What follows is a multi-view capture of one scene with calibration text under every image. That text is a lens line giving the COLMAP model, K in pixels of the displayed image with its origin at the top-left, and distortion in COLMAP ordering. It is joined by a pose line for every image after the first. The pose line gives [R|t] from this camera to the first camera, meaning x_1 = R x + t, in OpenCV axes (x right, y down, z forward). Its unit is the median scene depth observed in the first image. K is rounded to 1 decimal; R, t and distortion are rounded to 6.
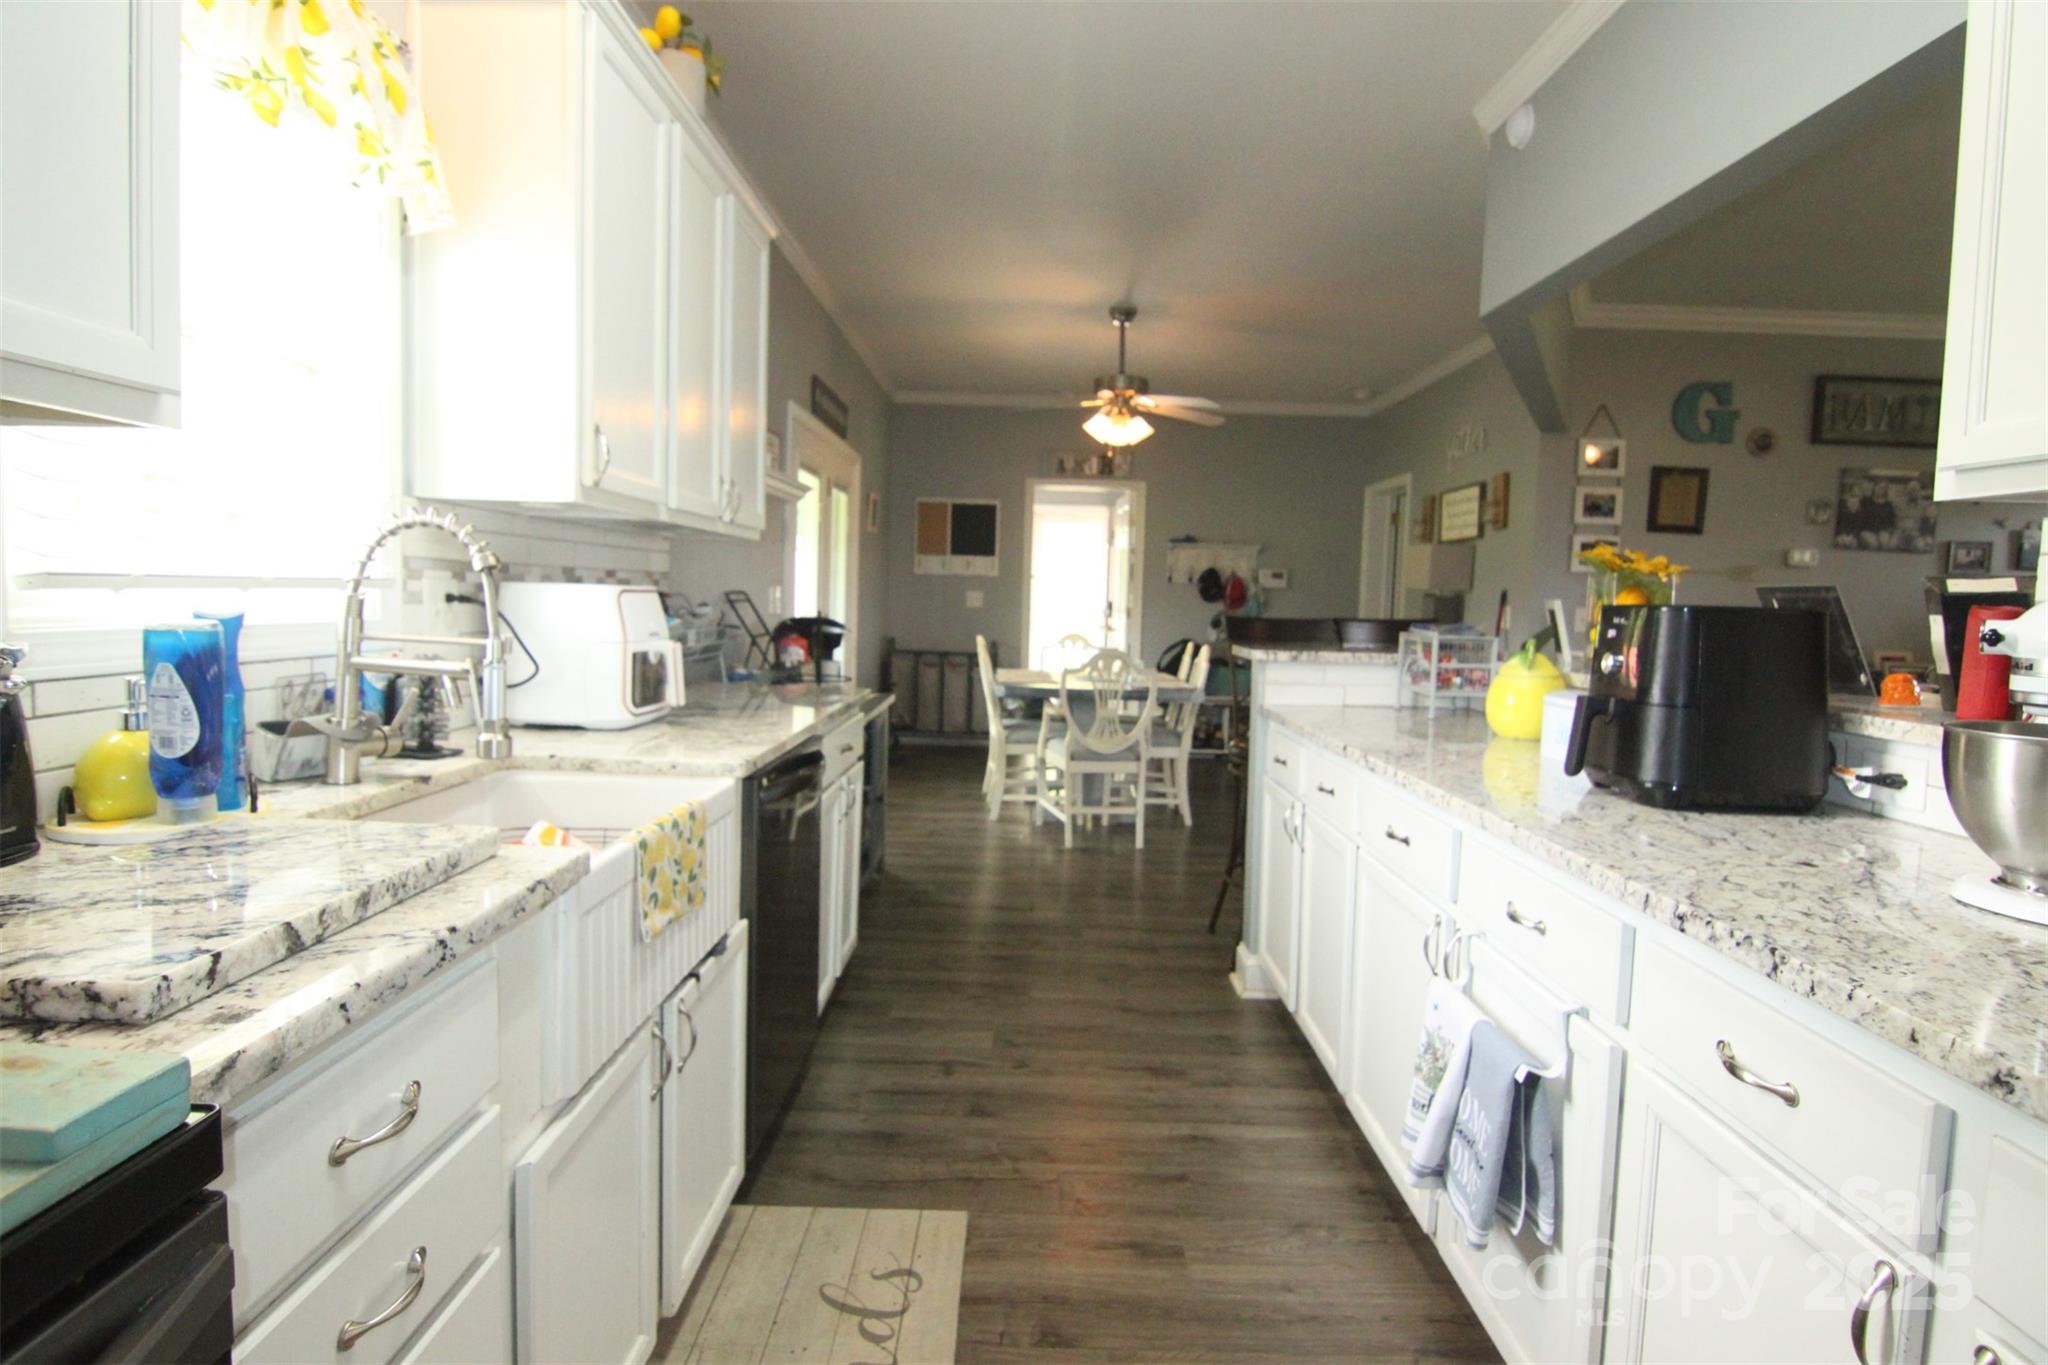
lens RADIAL K [[1052.3, 0, 1032.0], [0, 1052.3, 668.6], [0, 0, 1]] dist [-0.002478, -0.013772]
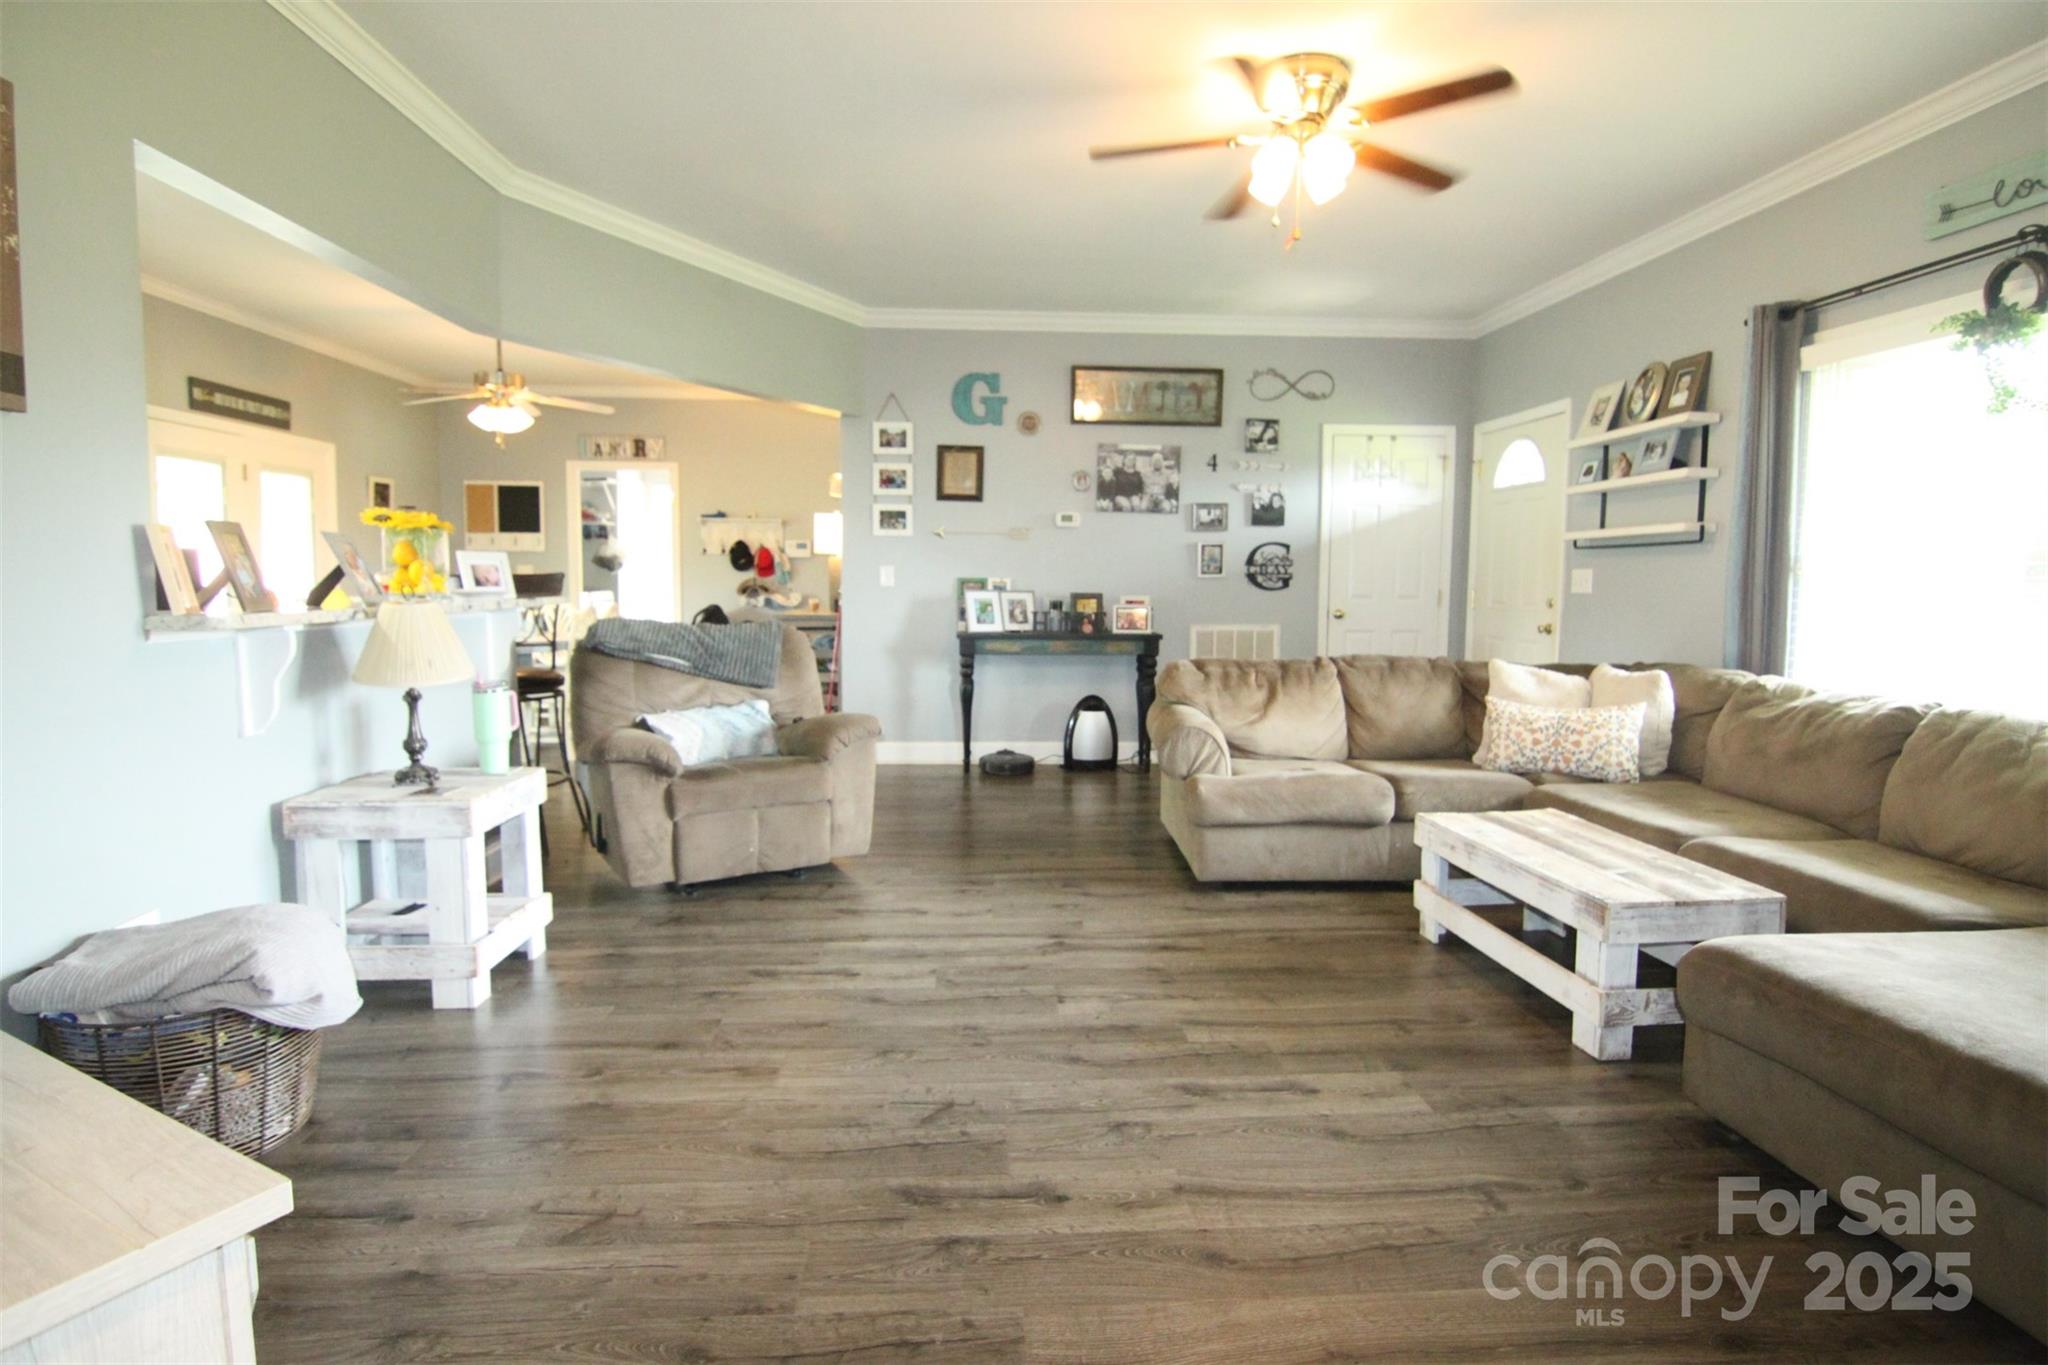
lens RADIAL K [[1052.3, 0, 1032.0], [0, 1052.3, 668.6], [0, 0, 1]] dist [-0.002478, -0.013772]
pose [[0.997131, -0.027175, 0.070655, 0.607155], [0.025828, 0.999468, 0.019910, 0.039213], [-0.071159, -0.018028, 0.997302, -0.199658]]
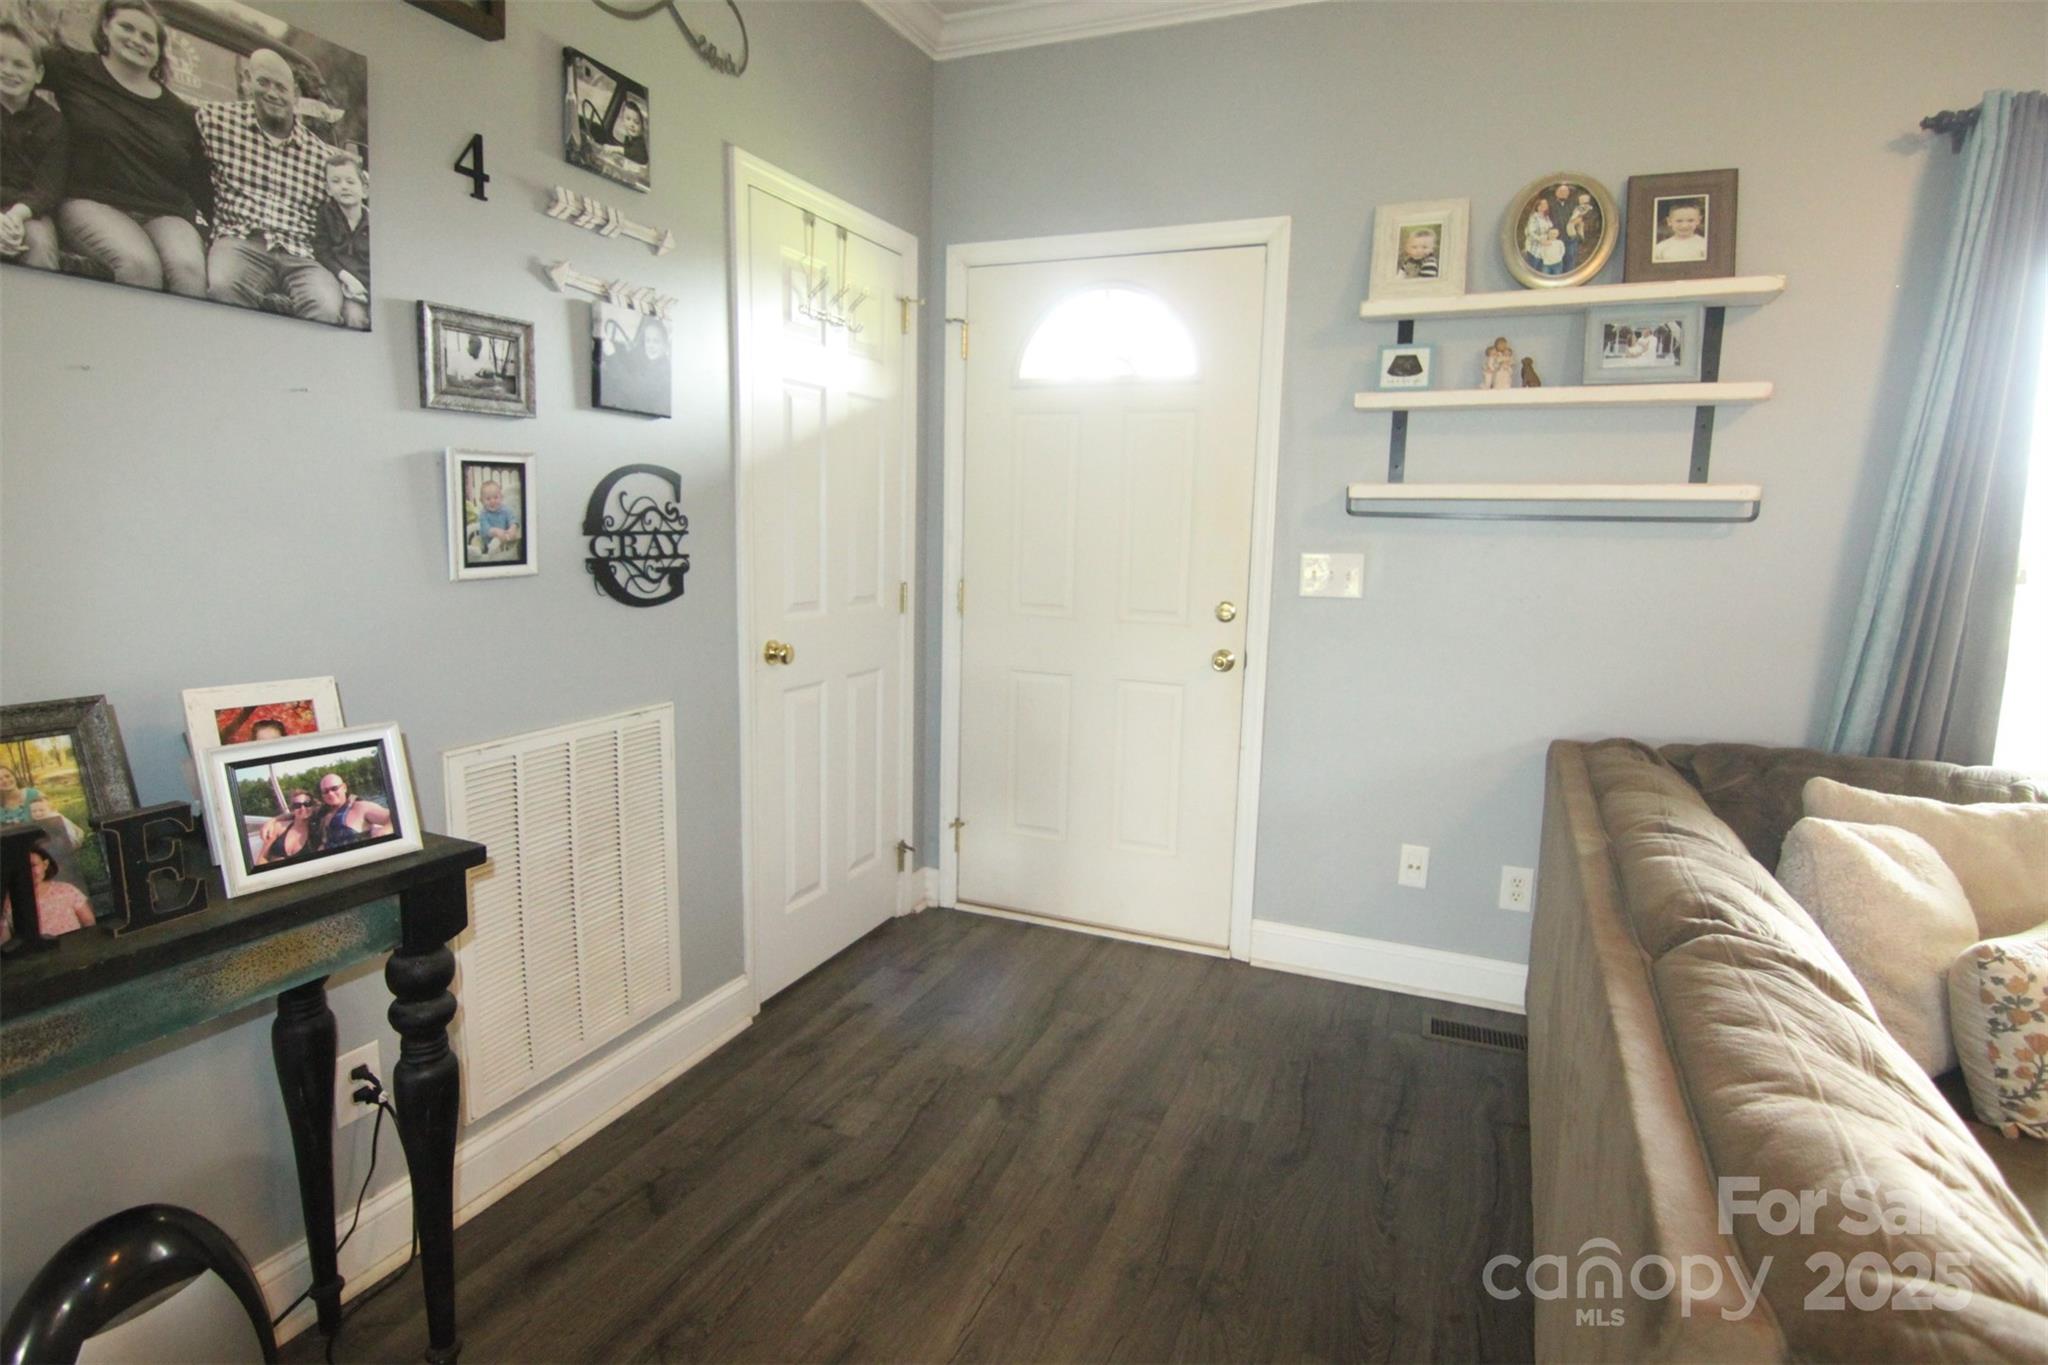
lens RADIAL K [[1052.3, 0, 1032.0], [0, 1052.3, 668.6], [0, 0, 1]] dist [-0.002478, -0.013772]
pose [[0.382364, -0.148341, 0.912027, 0.646070], [0.050928, 0.988912, 0.139496, -0.046710], [-0.922607, -0.006891, 0.385679, 0.704049]]
